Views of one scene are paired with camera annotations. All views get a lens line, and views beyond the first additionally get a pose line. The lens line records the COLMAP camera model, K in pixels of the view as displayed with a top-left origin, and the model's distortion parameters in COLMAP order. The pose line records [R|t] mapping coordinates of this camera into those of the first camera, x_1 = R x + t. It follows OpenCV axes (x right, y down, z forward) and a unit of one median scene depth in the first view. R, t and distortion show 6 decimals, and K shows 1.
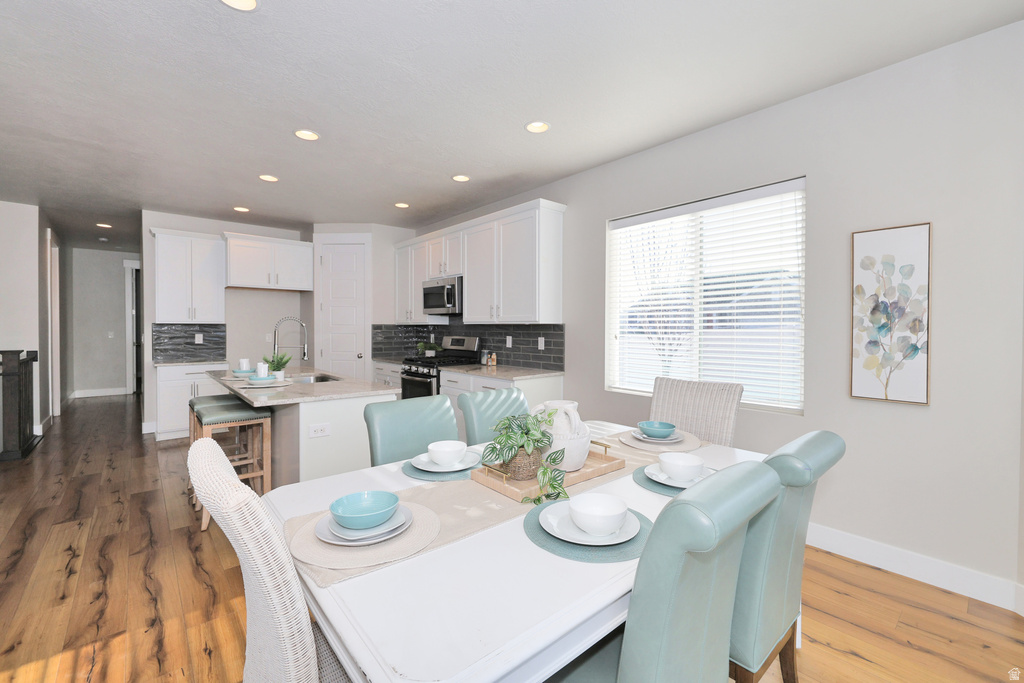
lens RADIAL K [[435.3, 0, 510.5], [0, 435.3, 333.6], [0, 0, 1]] dist [0.003237, 0.000135]
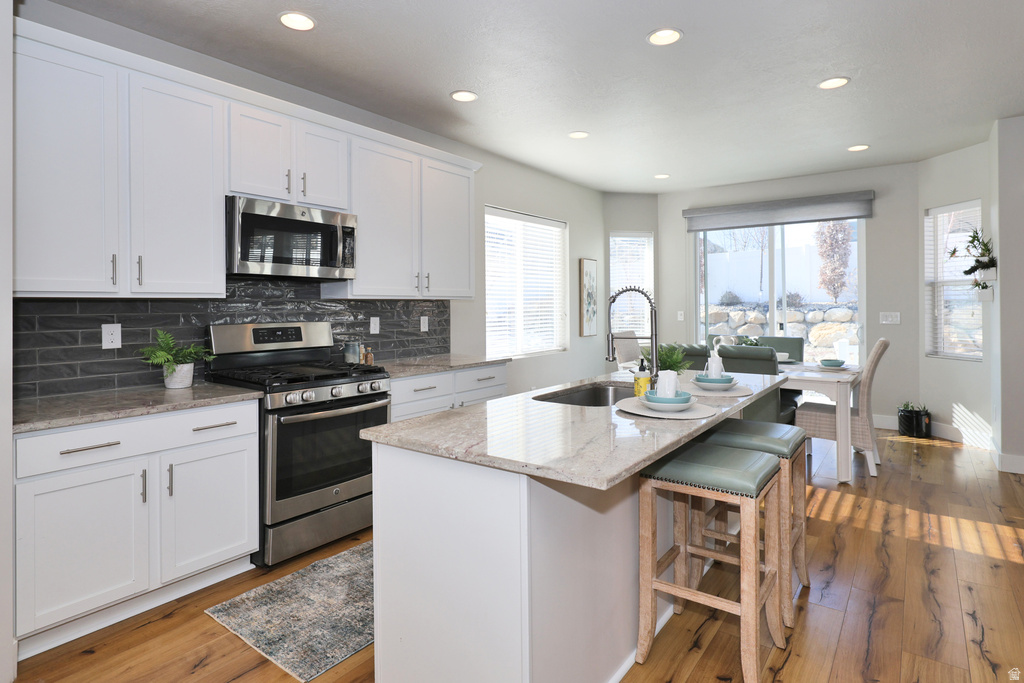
lens RADIAL K [[533.5, 0, 515.0], [0, 533.5, 293.8], [0, 0, 1]] dist [0.016579, -0.000574]
pose [[-0.212664, 0.016562, 0.976985, -0.785609], [0.015305, 0.999790, -0.013617, -0.014237], [-0.977006, 0.012057, -0.212873, 0.878551]]
